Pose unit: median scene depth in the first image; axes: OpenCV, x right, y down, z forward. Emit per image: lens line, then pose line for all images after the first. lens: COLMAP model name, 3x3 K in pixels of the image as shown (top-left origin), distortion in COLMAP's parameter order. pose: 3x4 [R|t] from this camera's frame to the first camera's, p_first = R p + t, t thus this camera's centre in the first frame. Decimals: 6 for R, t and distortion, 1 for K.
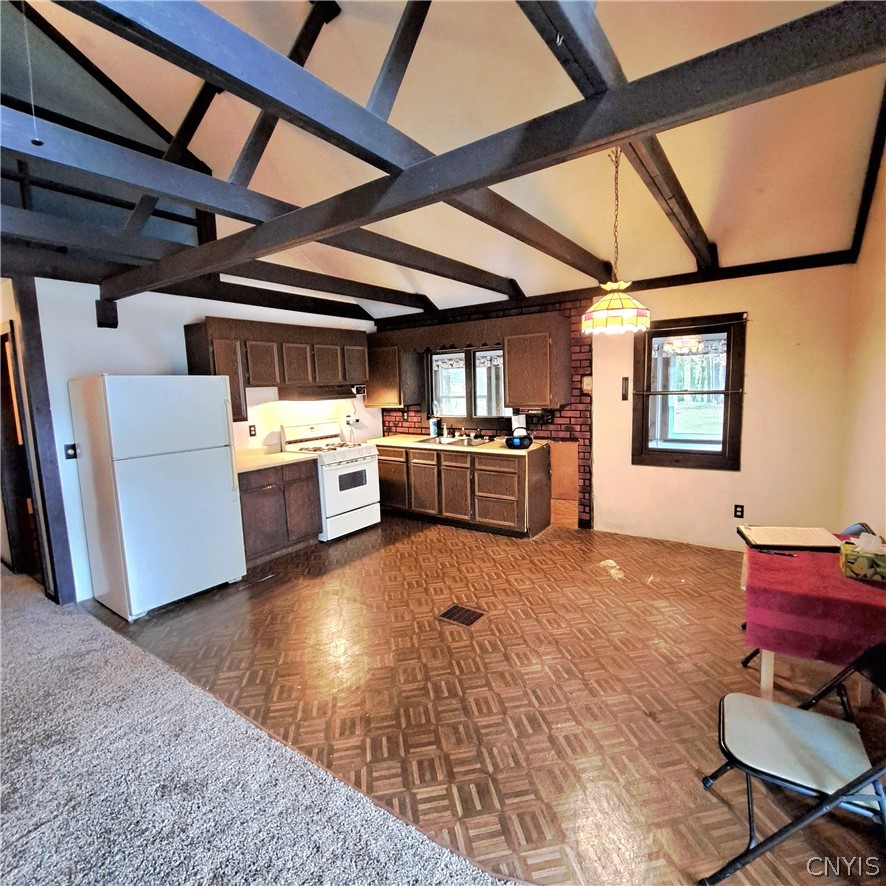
lens RADIAL K [[464.9, 0, 442.1], [0, 464.9, 437.7], [0, 0, 1]] dist [-0.004820, -0.002808]
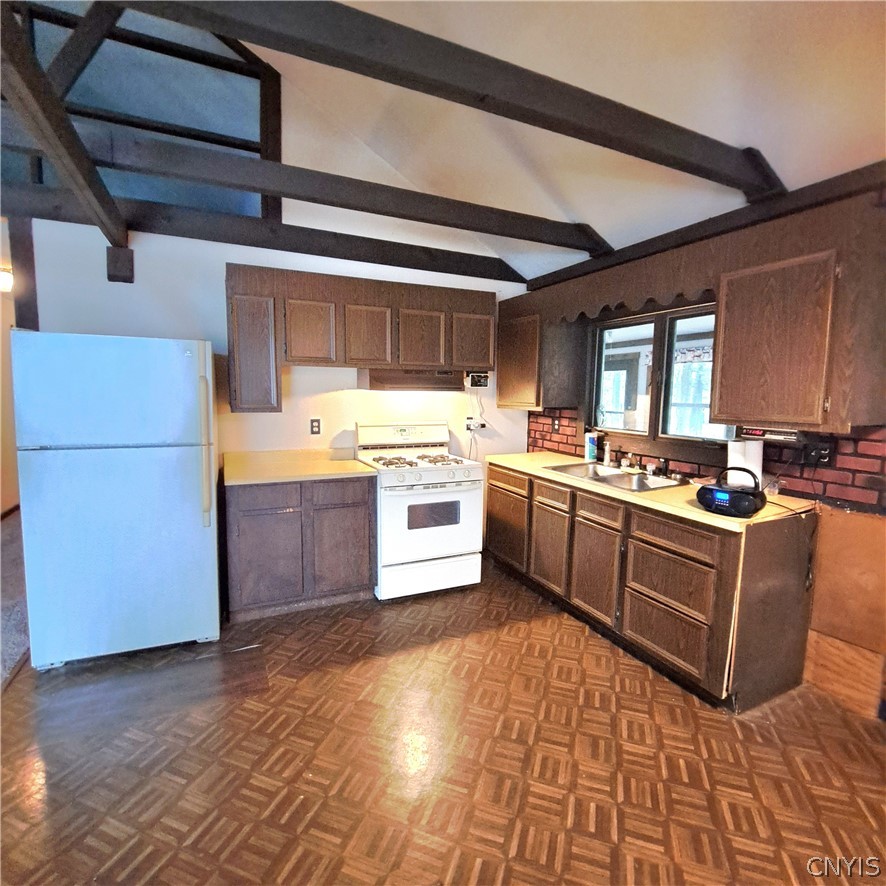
lens RADIAL K [[464.9, 0, 442.1], [0, 464.9, 437.7], [0, 0, 1]] dist [-0.004820, -0.002808]
pose [[0.869368, 0.094448, -0.485056, 0.123432], [-0.098731, 0.994973, 0.016780, -0.028340], [0.484202, 0.033302, 0.874322, 0.421469]]
